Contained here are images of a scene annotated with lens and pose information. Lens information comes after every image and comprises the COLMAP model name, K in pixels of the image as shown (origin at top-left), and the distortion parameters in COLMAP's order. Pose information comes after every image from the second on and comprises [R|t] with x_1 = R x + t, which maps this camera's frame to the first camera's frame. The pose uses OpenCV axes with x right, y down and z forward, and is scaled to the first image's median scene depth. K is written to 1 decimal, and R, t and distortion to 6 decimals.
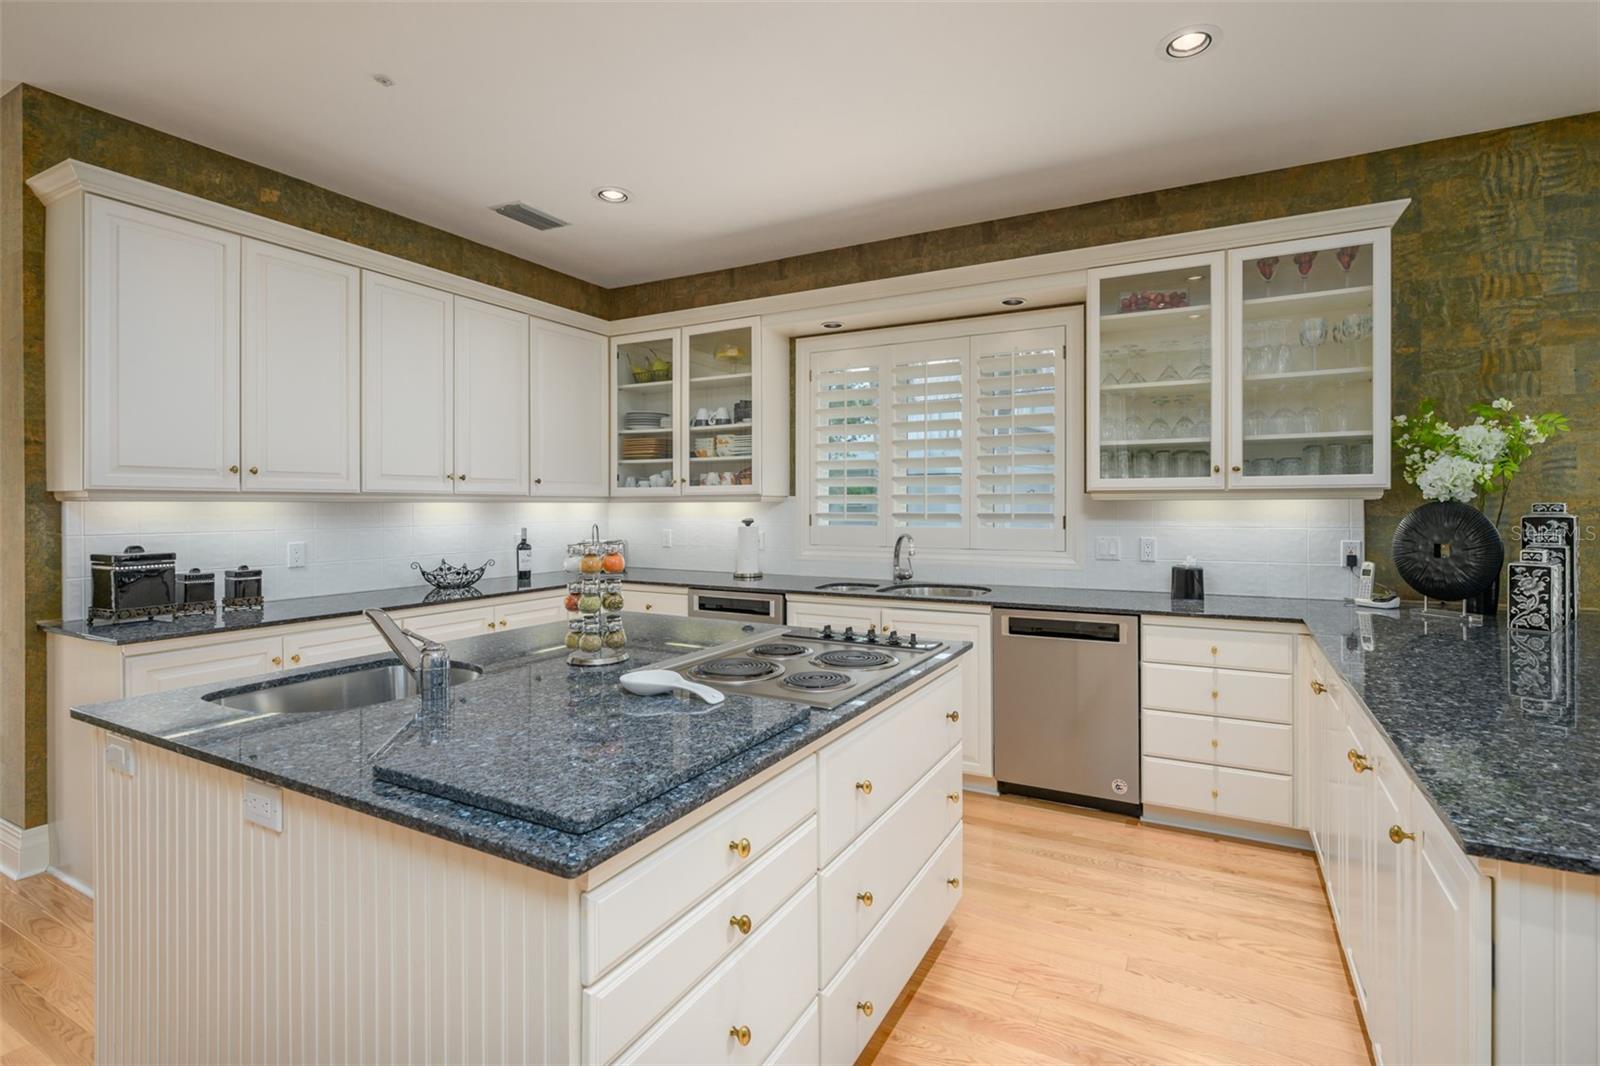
lens RADIAL K [[777.0, 0, 809.5], [0, 777.0, 498.6], [0, 0, 1]] dist [0.023873, -0.001568]
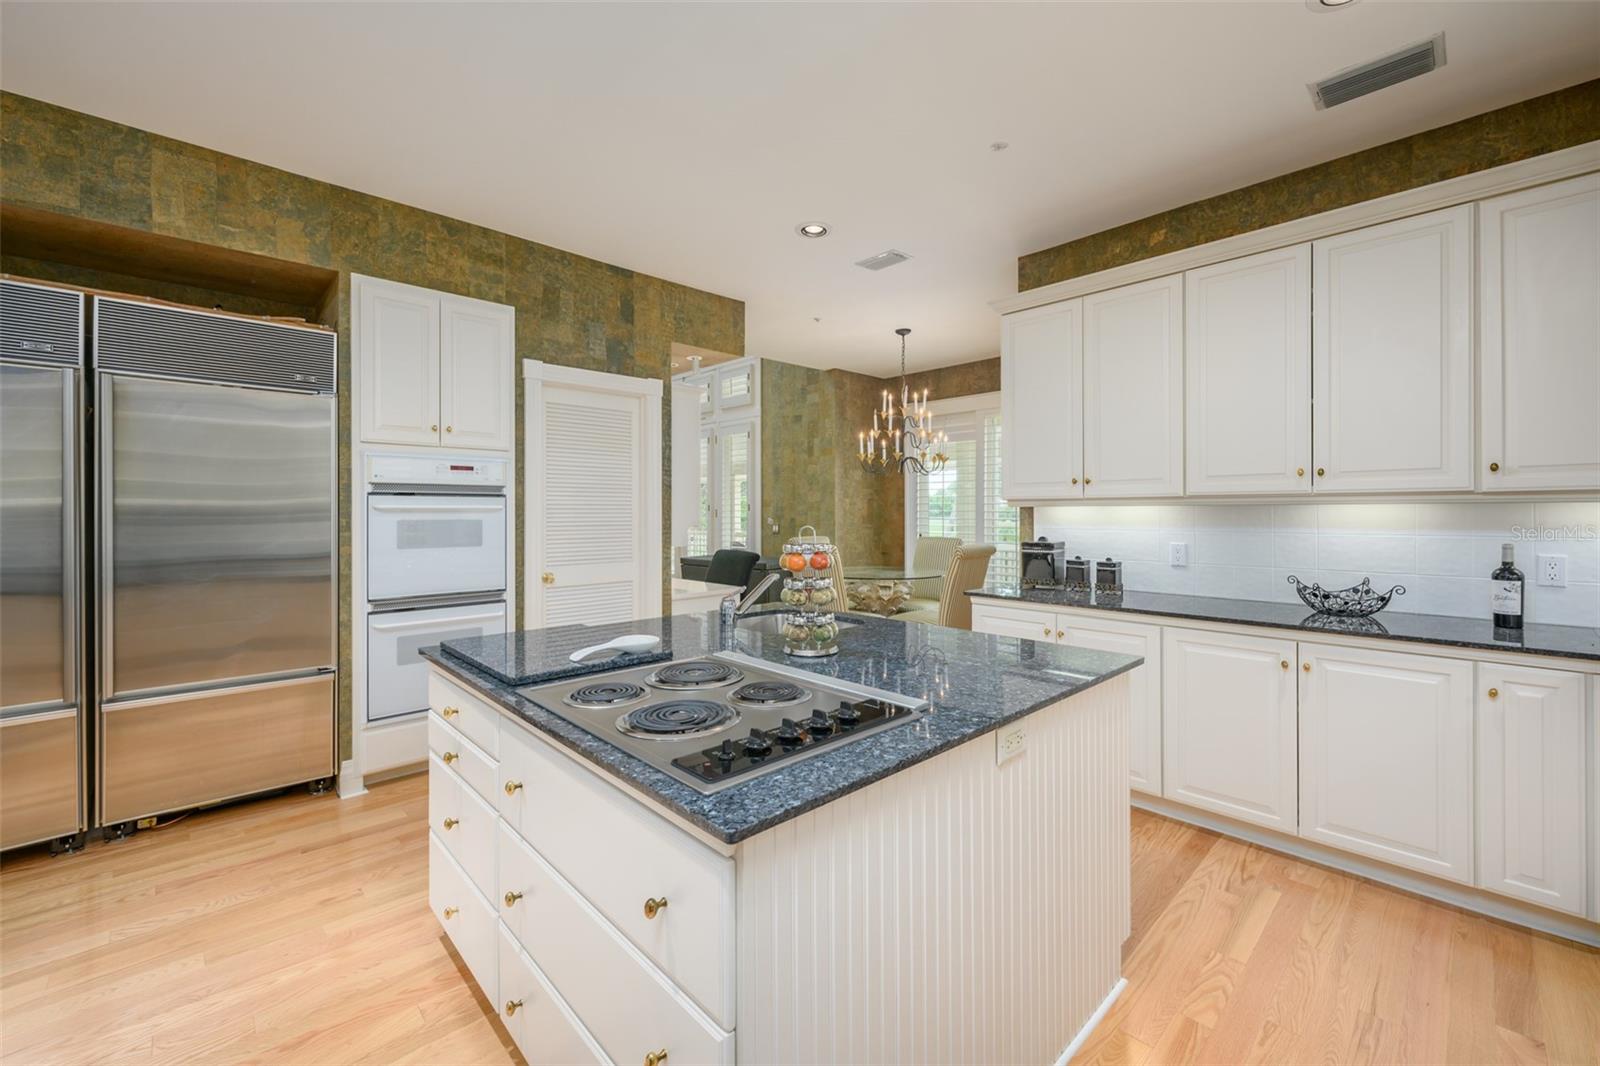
lens RADIAL K [[653.1, 0, 792.1], [0, 653.1, 510.6], [0, 0, 1]] dist [-0.001739, 0.000568]
pose [[-0.331222, -0.001679, -0.943551, 0.420043], [0.010707, 0.999927, -0.005538, 0.011413], [0.943492, -0.011937, -0.331180, 0.895020]]
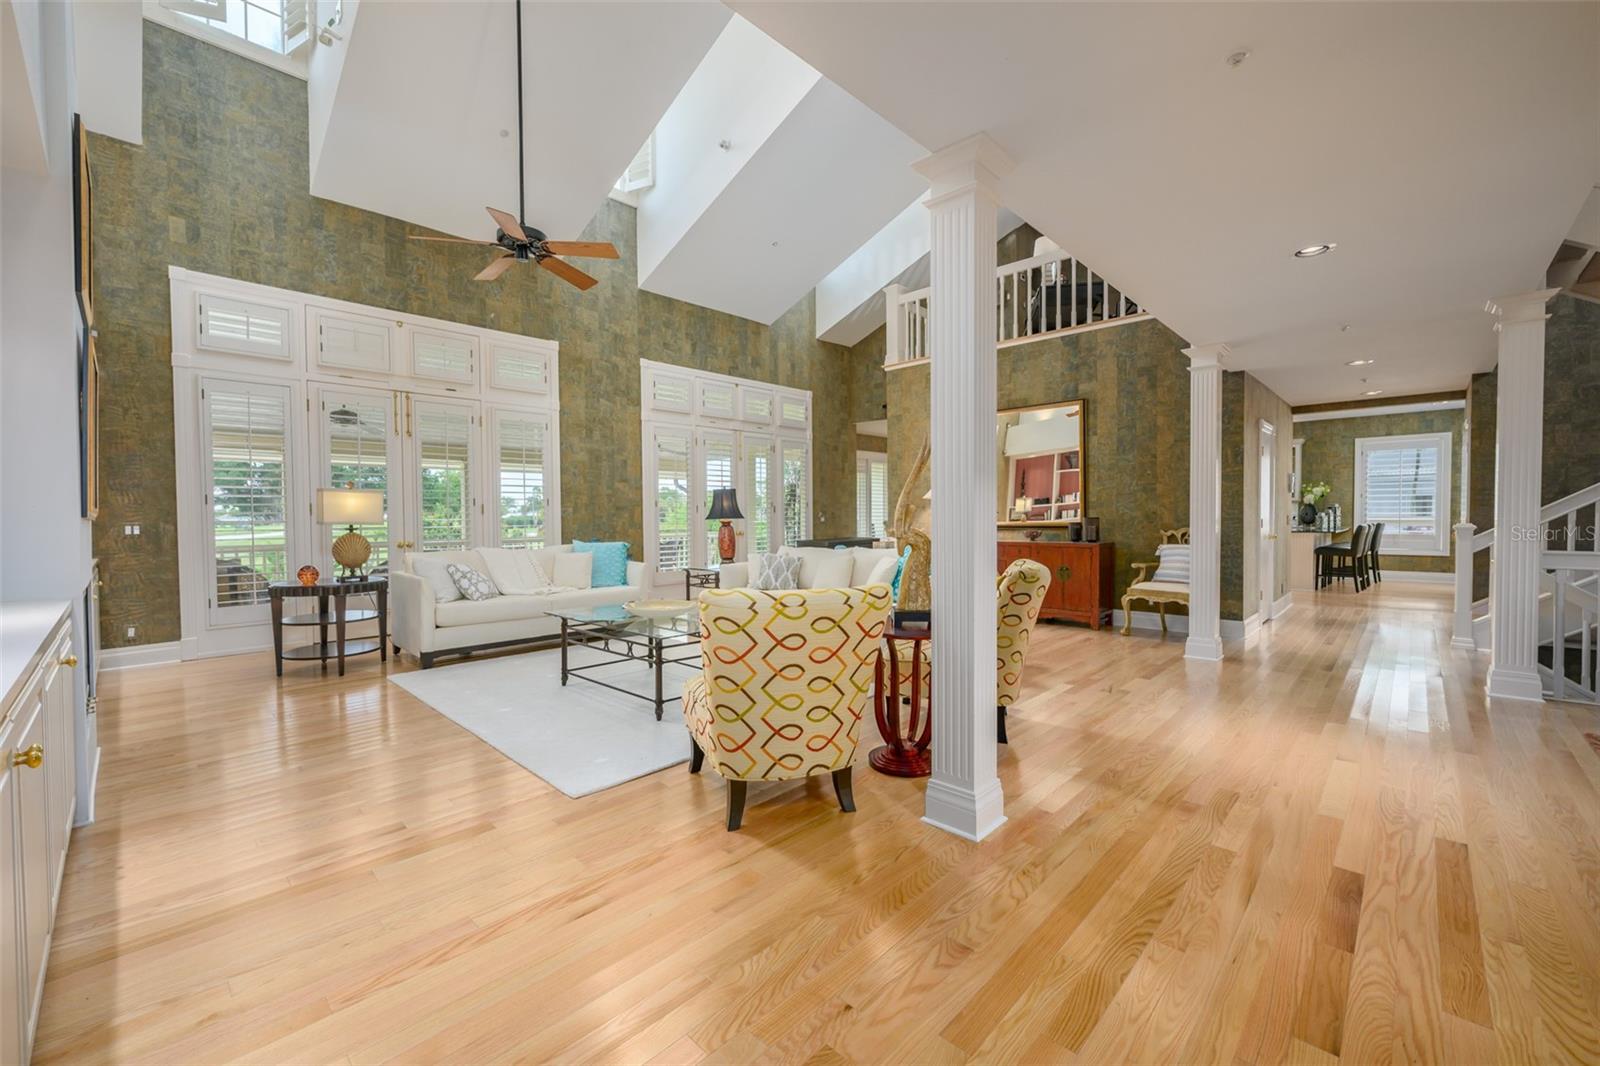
lens RADIAL K [[653.1, 0, 799.3], [0, 653.1, 526.6], [0, 0, 1]] dist [-0.001739, 0.000568]
pose [[0.958302, -0.003765, -0.285734, -0.911797], [0.010729, 0.999682, 0.022813, 0.018129], [0.285557, -0.024928, 0.958037, -3.256549]]
